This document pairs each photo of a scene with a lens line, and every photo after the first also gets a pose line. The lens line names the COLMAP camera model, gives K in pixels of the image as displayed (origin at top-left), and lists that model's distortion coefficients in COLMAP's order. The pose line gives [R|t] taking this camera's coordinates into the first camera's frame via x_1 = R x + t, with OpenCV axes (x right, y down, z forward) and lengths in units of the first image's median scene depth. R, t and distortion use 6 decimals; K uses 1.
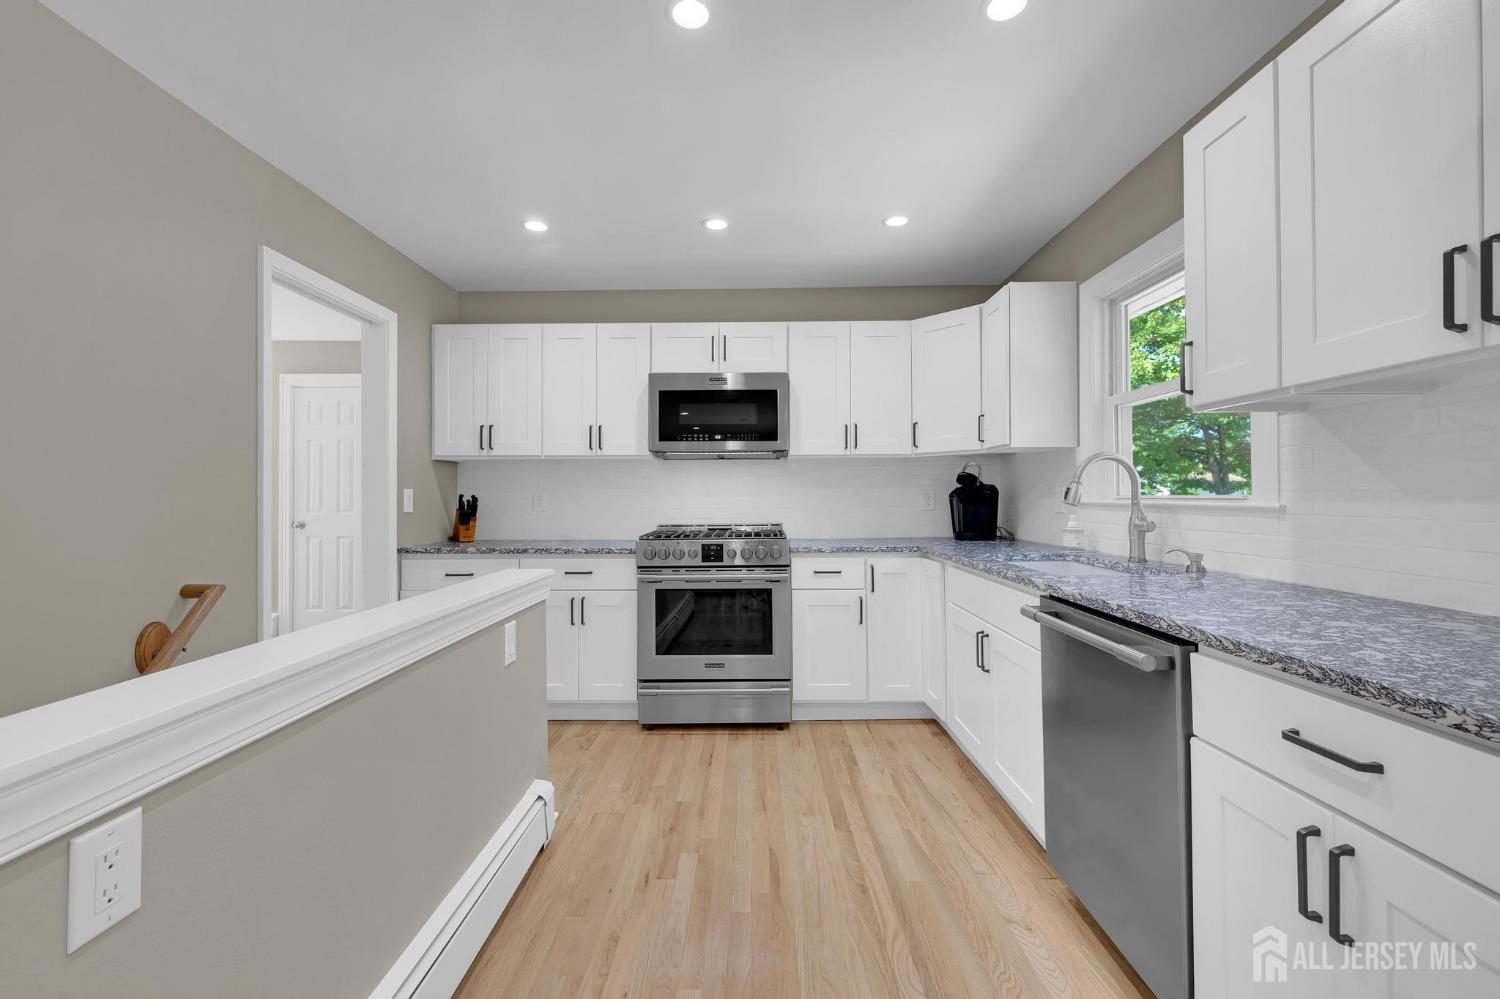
lens RADIAL K [[625.3, 0, 748.1], [0, 625.3, 496.2], [0, 0, 1]] dist [-0.002121, 0.000147]
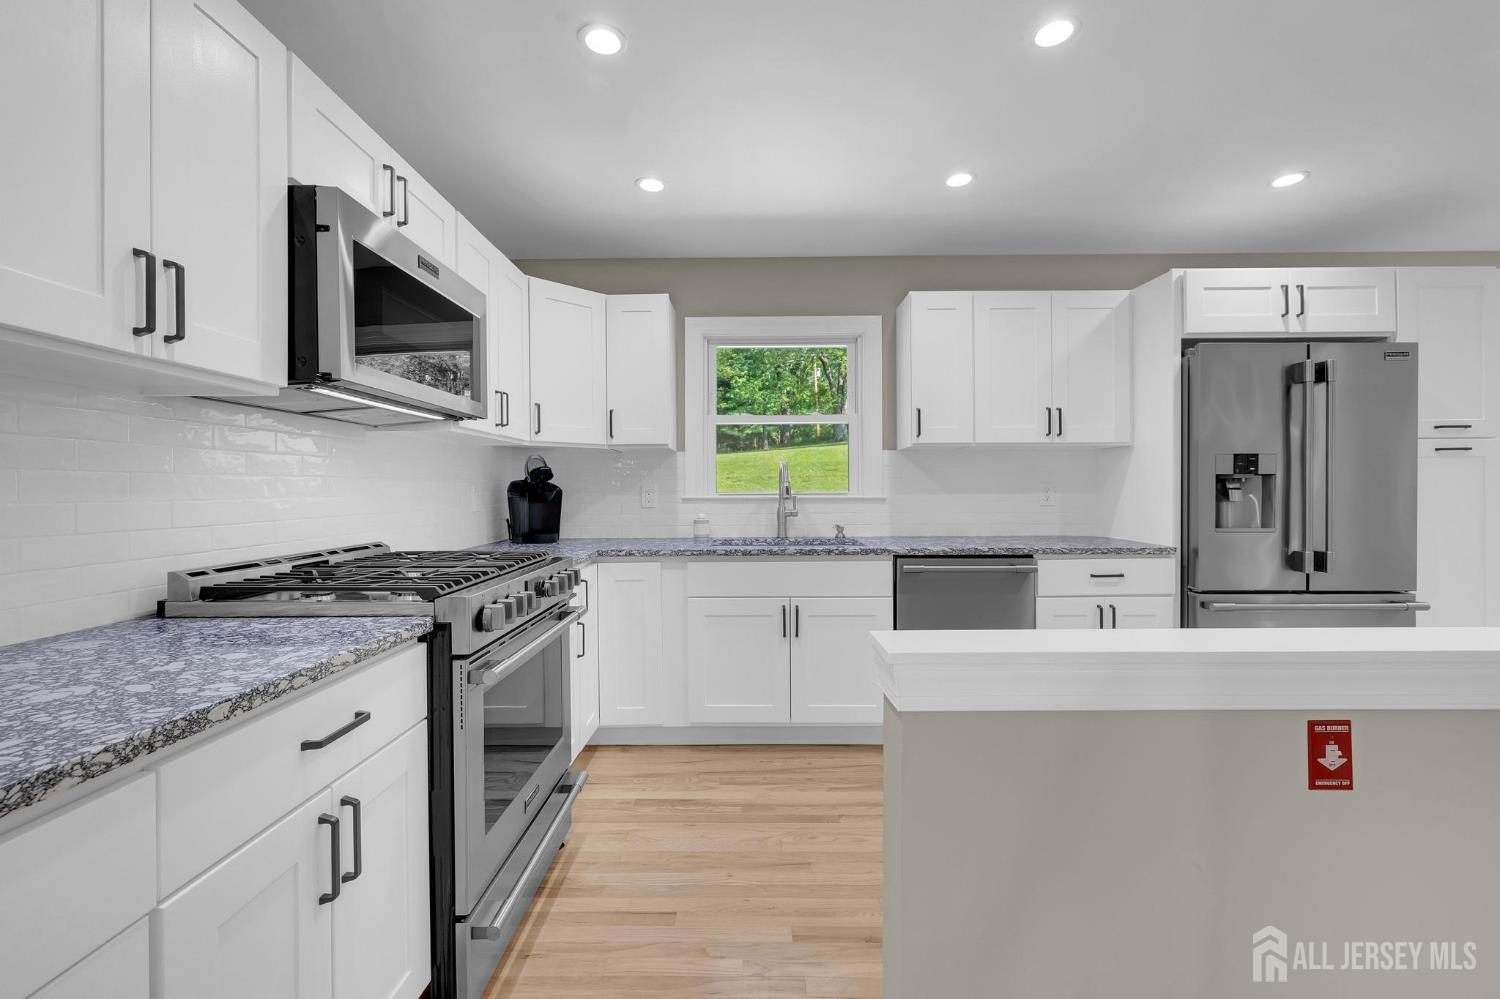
lens RADIAL K [[625.3, 0, 747.4], [0, 625.3, 493.3], [0, 0, 1]] dist [-0.002121, 0.000147]
pose [[-0.002351, -0.001782, 0.999996, -0.695596], [0.001791, 0.999997, 0.001787, -0.000849], [-0.999996, 0.001796, -0.002348, 0.917822]]
